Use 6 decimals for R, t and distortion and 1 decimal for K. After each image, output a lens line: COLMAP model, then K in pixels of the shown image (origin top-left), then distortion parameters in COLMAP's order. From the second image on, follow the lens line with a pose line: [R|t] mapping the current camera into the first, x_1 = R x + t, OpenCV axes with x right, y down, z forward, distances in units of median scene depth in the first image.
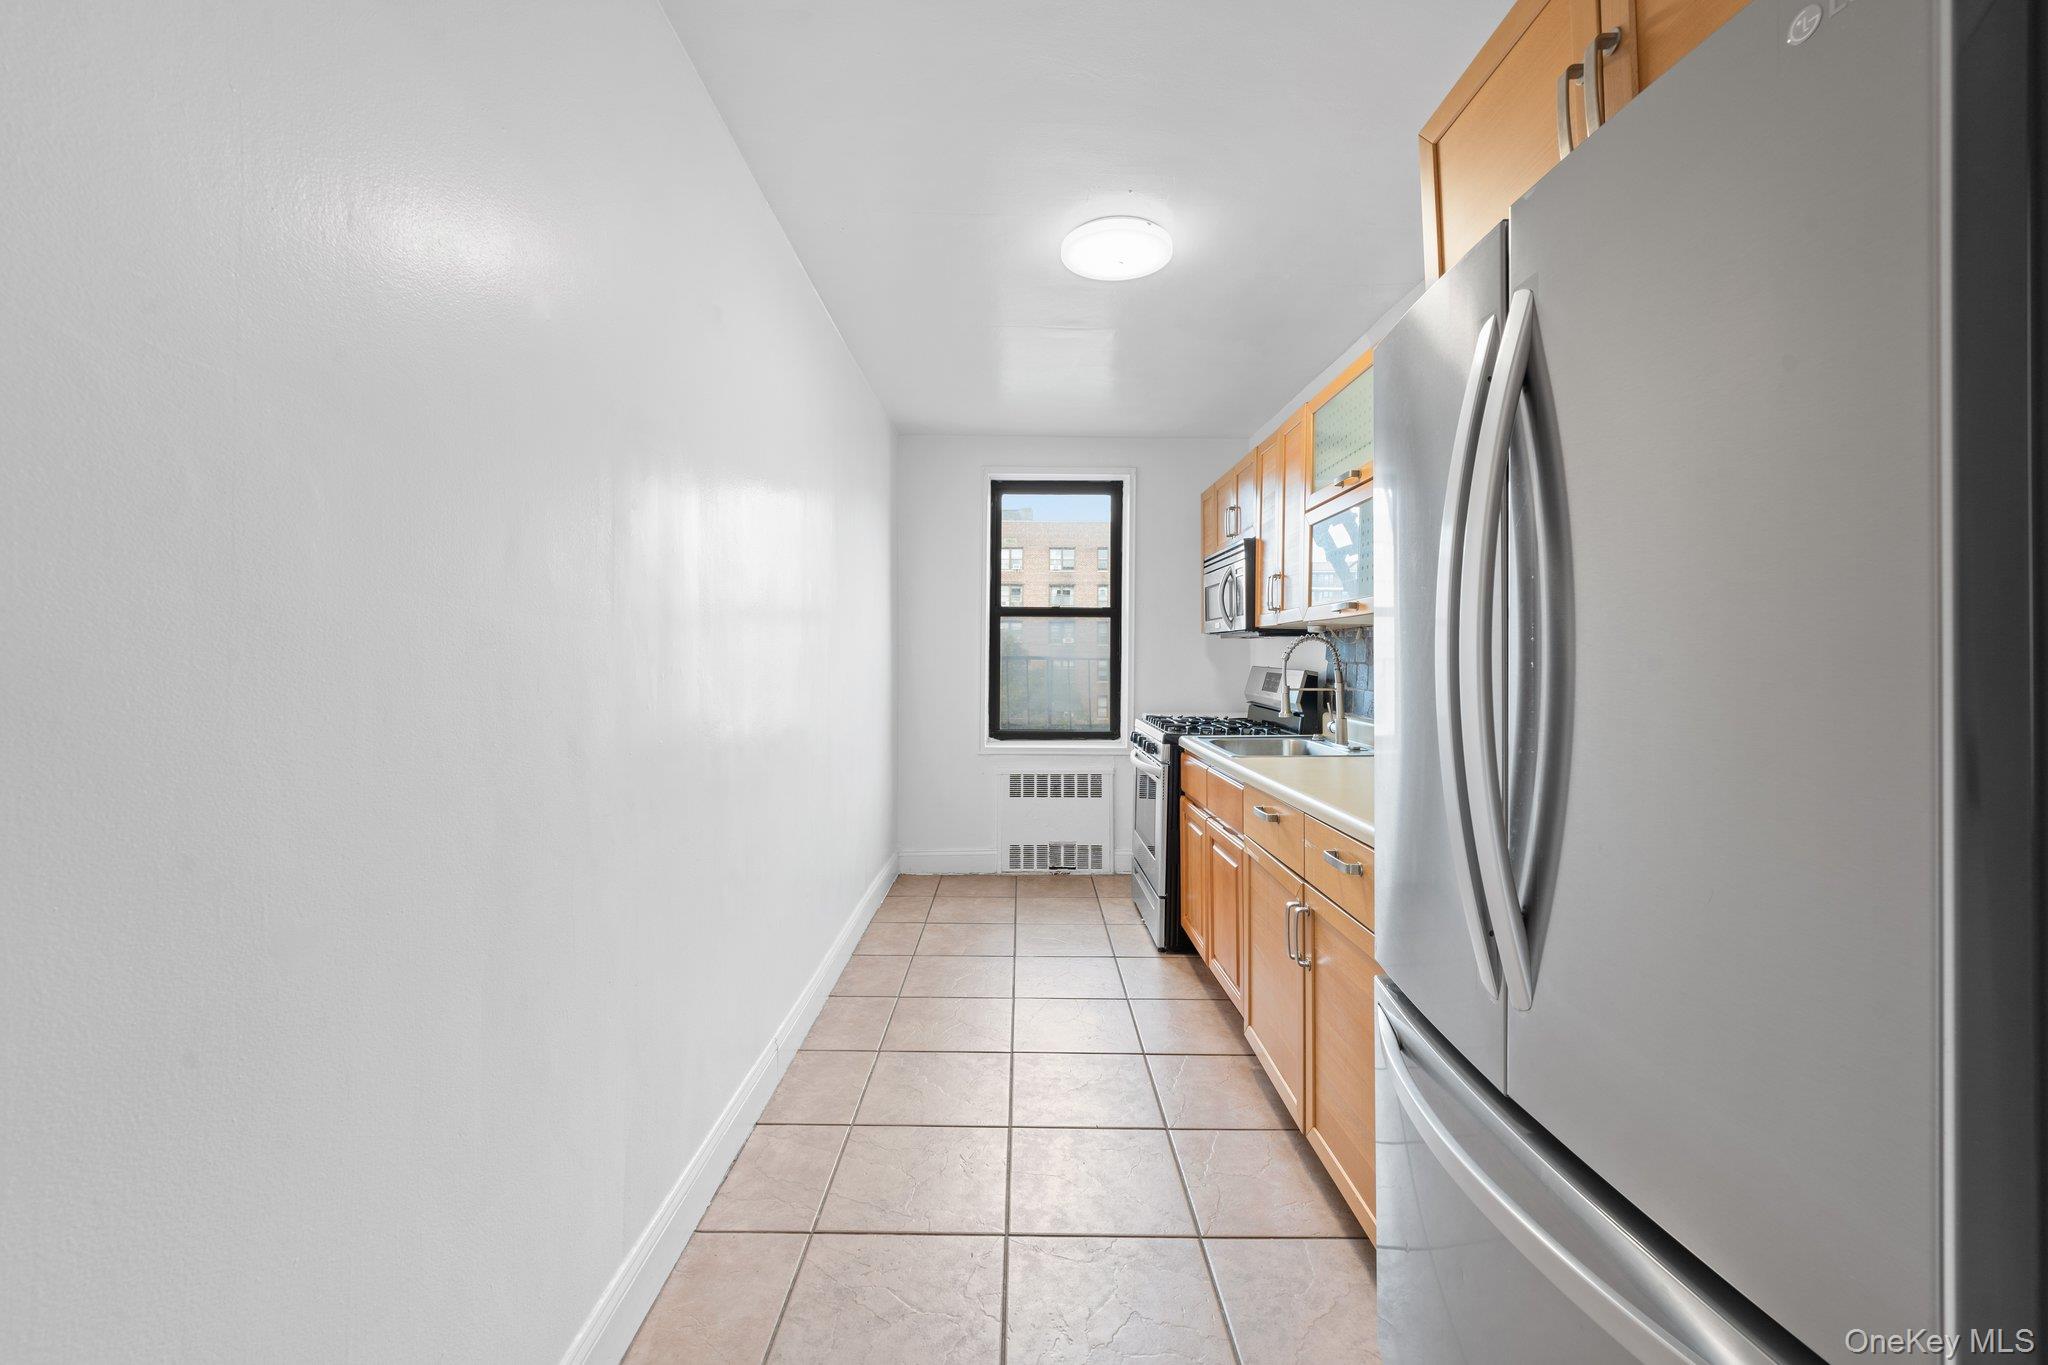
lens RADIAL K [[838.3, 0, 1023.9], [0, 838.3, 637.5], [0, 0, 1]] dist [0.000037, -0.000313]
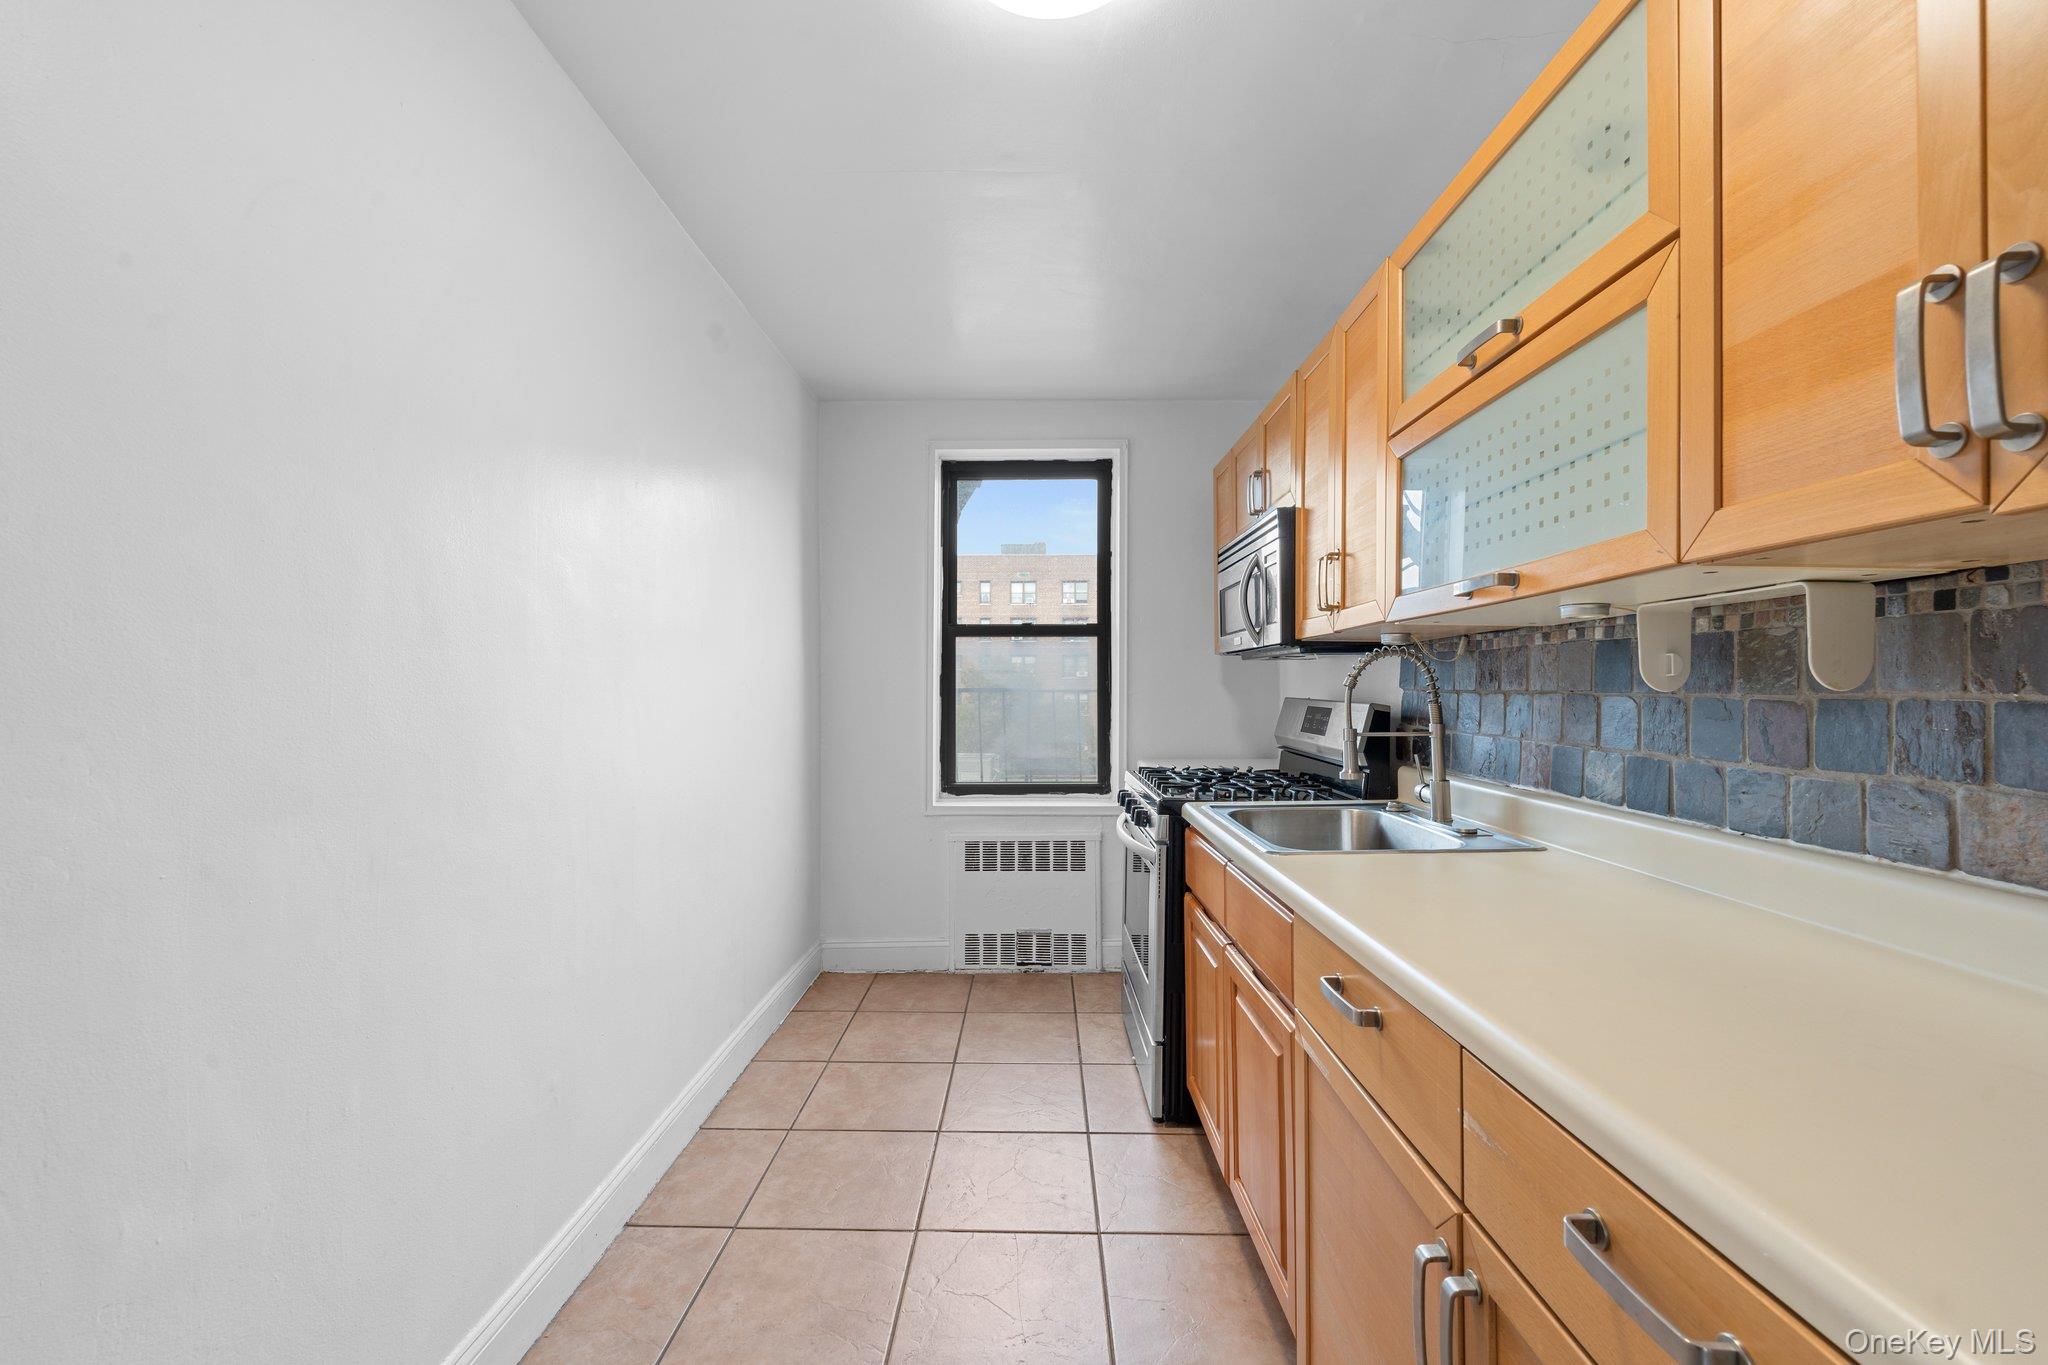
lens RADIAL K [[831.0, 0, 1024.2], [0, 831.0, 677.2], [0, 0, 1]] dist [0.000703, -0.000794]
pose [[0.999808, -0.007558, -0.018106, 0.064972], [0.007685, 0.999946, 0.006994, 0.010456], [0.018052, -0.007131, 0.999812, 0.303325]]
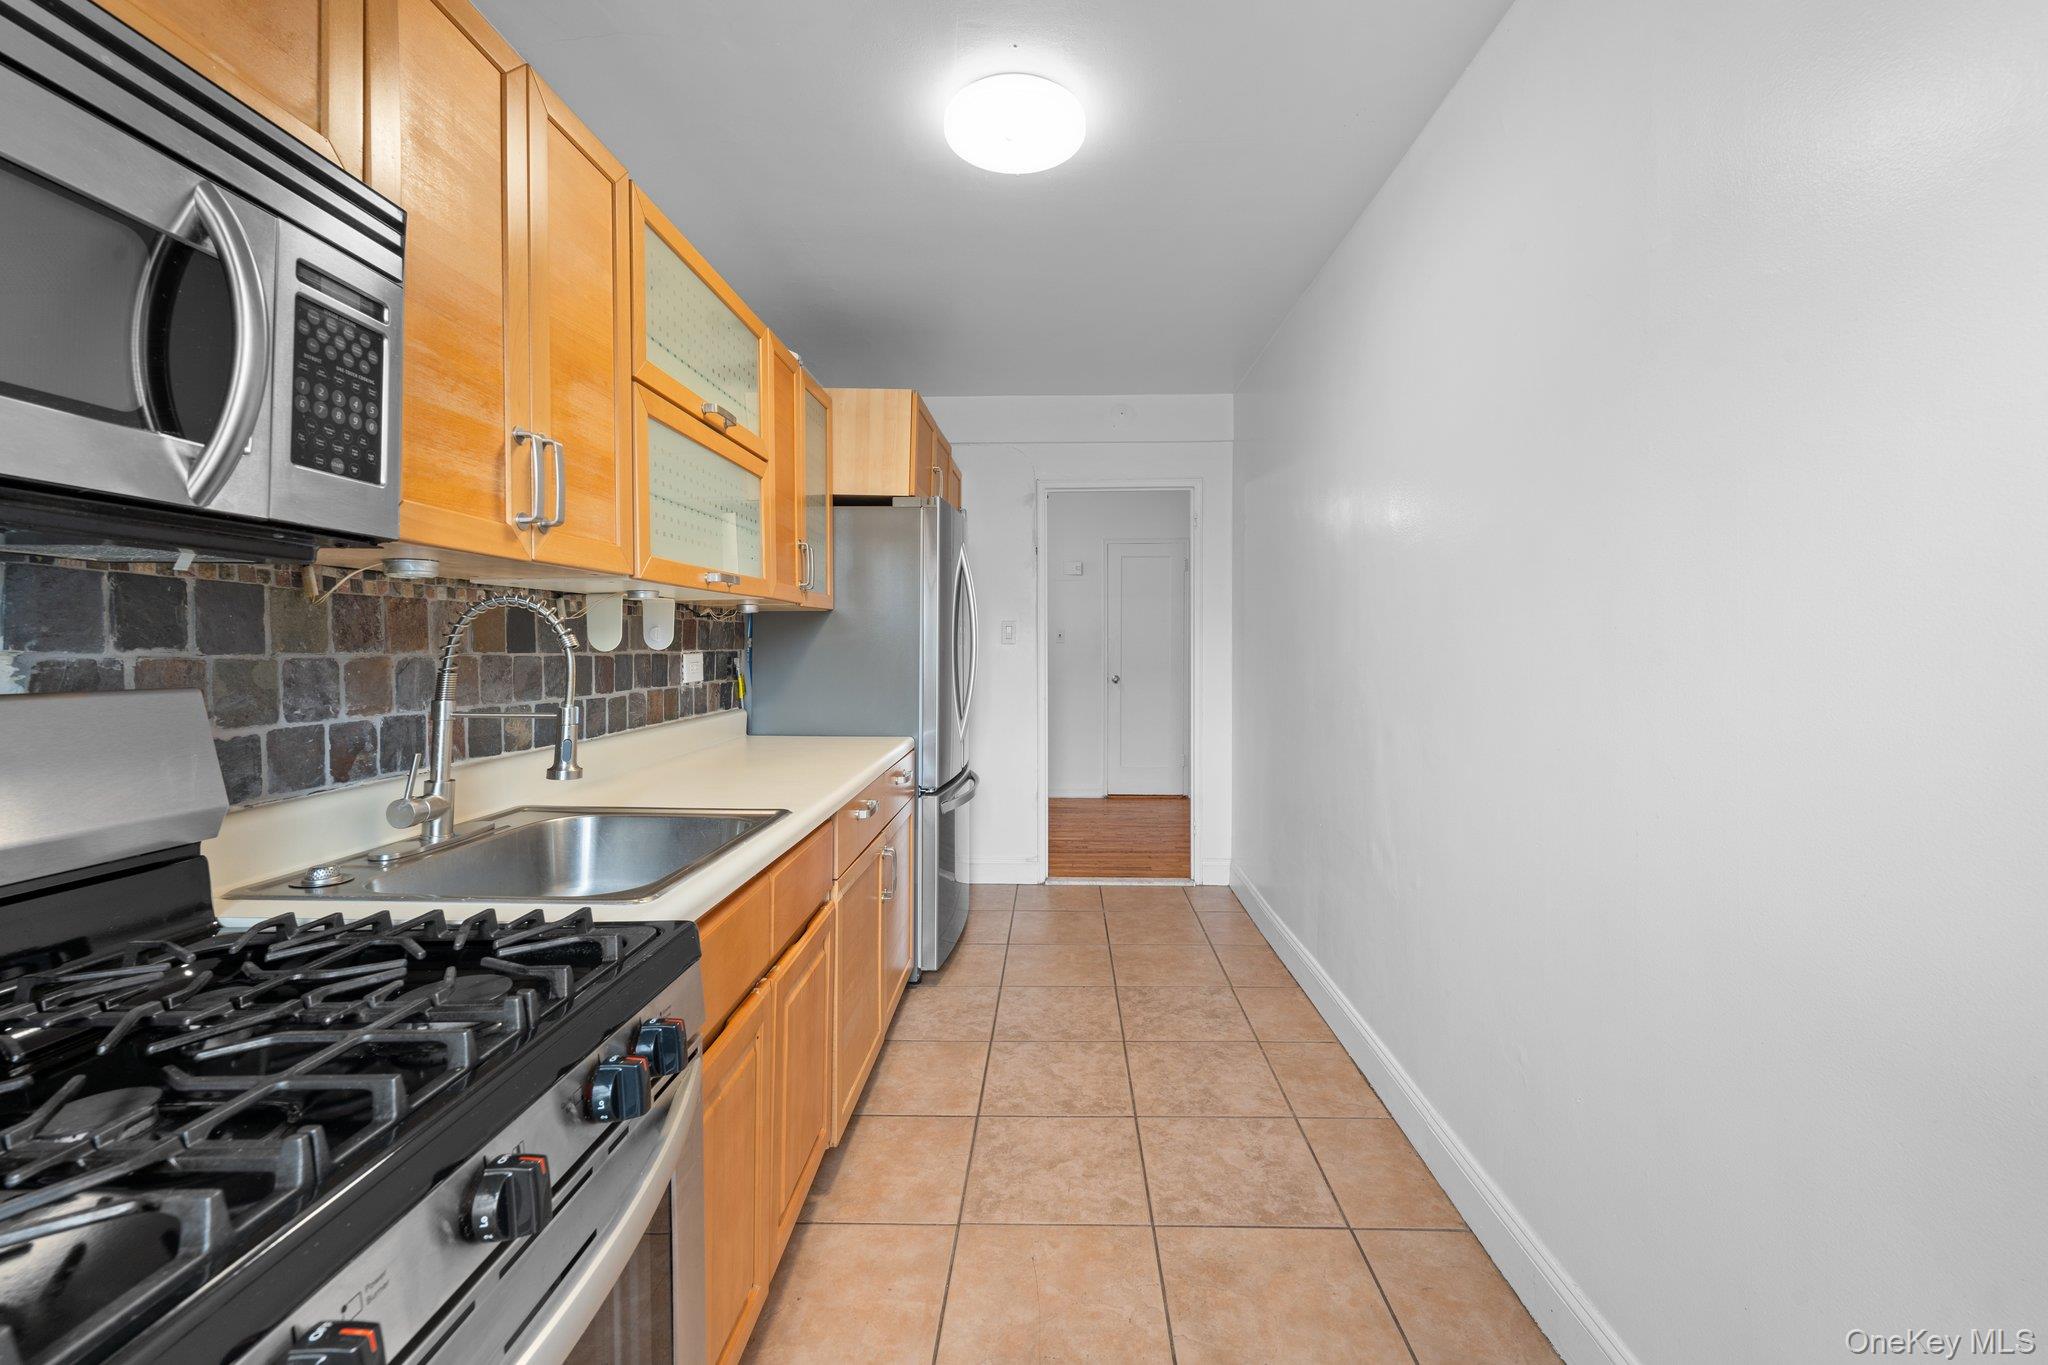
lens RADIAL K [[838.3, 0, 1023.9], [0, 838.3, 637.5], [0, 0, 1]] dist [0.000037, -0.000313]
pose [[-0.999266, -0.006802, 0.037693, 0.046466], [-0.007748, 0.999657, -0.025002, 0.023262], [-0.037510, -0.025276, -0.998977, 1.149319]]
